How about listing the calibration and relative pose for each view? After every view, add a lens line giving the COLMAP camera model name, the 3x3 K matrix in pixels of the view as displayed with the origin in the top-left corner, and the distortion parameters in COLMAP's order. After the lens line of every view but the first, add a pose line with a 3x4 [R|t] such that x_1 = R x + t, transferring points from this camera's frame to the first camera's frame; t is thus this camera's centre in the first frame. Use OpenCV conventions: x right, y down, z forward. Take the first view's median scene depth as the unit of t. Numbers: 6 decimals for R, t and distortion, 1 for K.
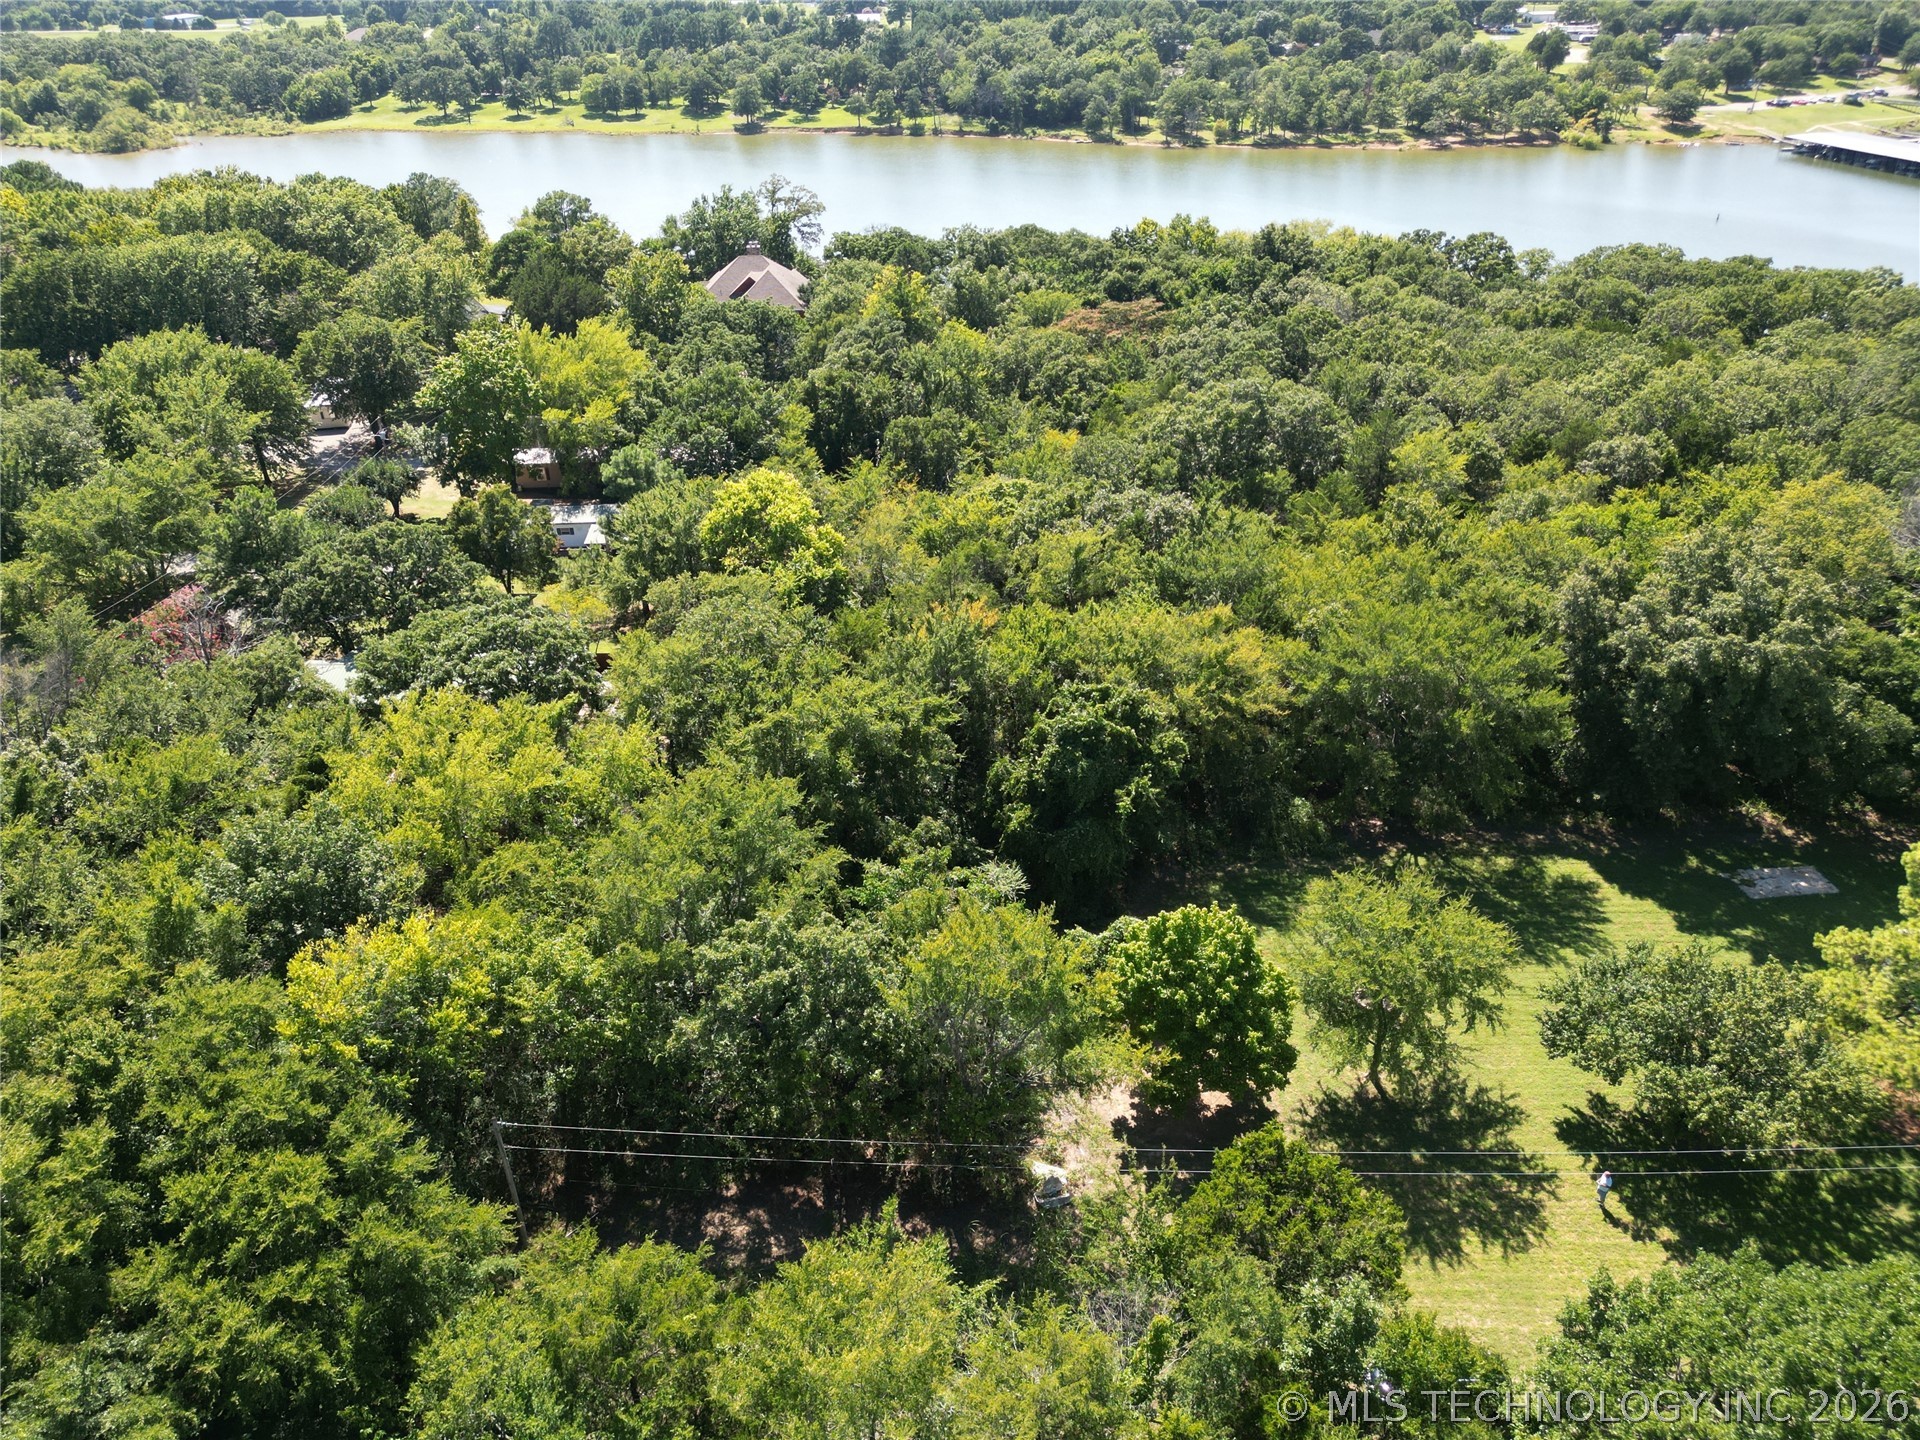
lens RADIAL K [[1345.0, 0, 960.7], [0, 1345.0, 729.7], [0, 0, 1]] dist [0.022643, -0.014463]
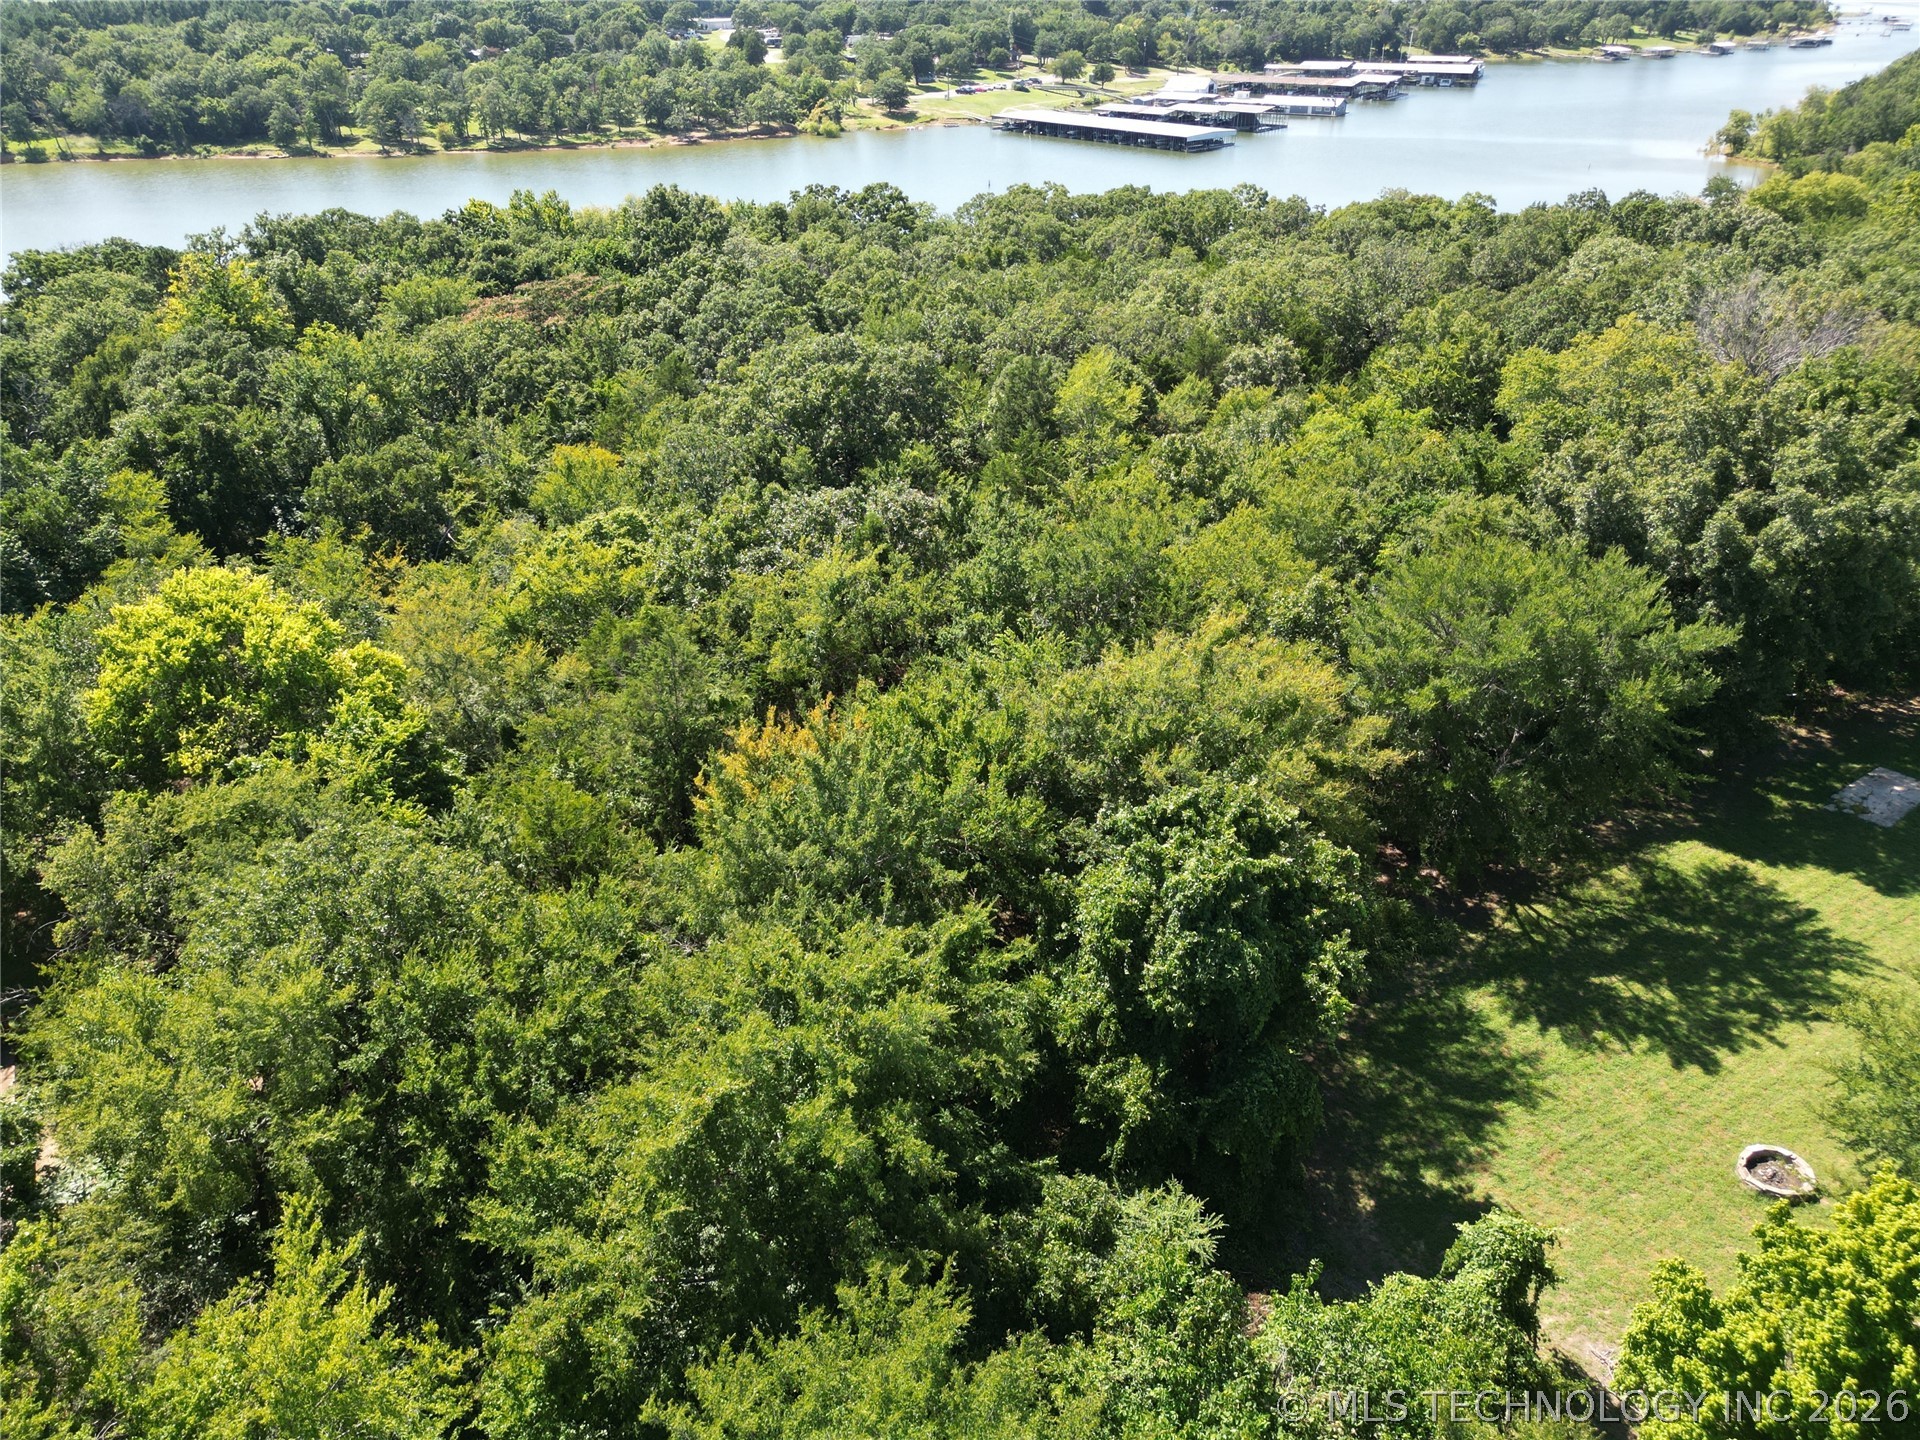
lens RADIAL K [[1345.0, 0, 968.5], [0, 1345.0, 722.9], [0, 0, 1]] dist [0.022643, -0.014463]
pose [[0.840709, -0.254273, 0.478073, -0.040205], [0.268316, 0.962497, 0.040080, -0.019374], [-0.470335, 0.094579, 0.877405, 0.102717]]
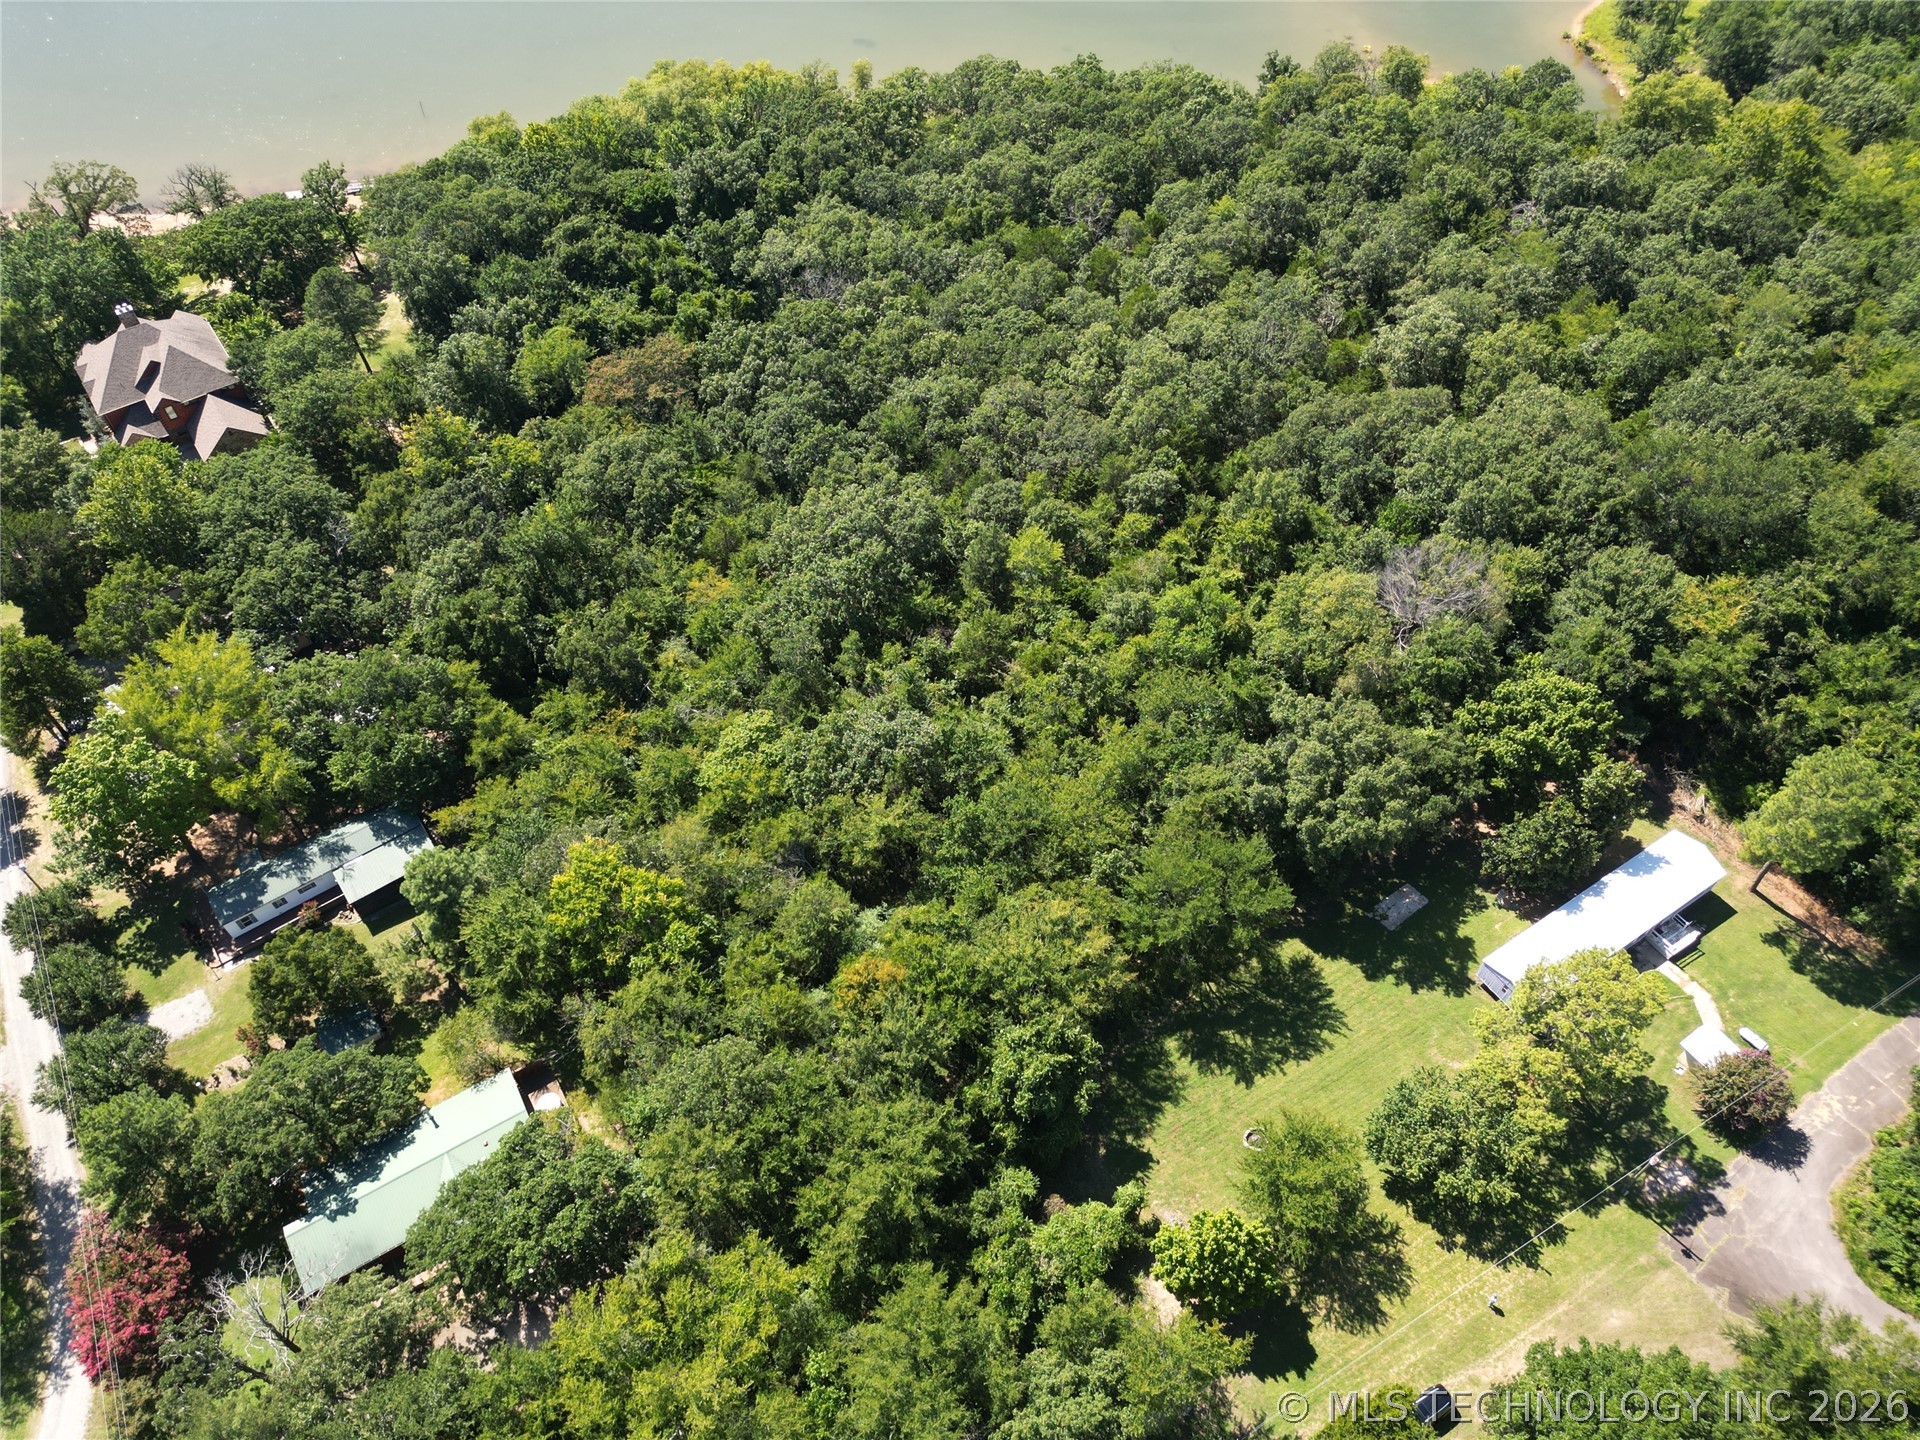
lens RADIAL K [[1345.0, 0, 967.9], [0, 1345.0, 704.5], [0, 0, 1]] dist [0.022643, -0.014463]
pose [[0.838396, -0.416157, 0.352002, -0.055567], [0.269347, 0.877763, 0.396213, -0.164999], [-0.473861, -0.237373, 0.848004, -0.013658]]
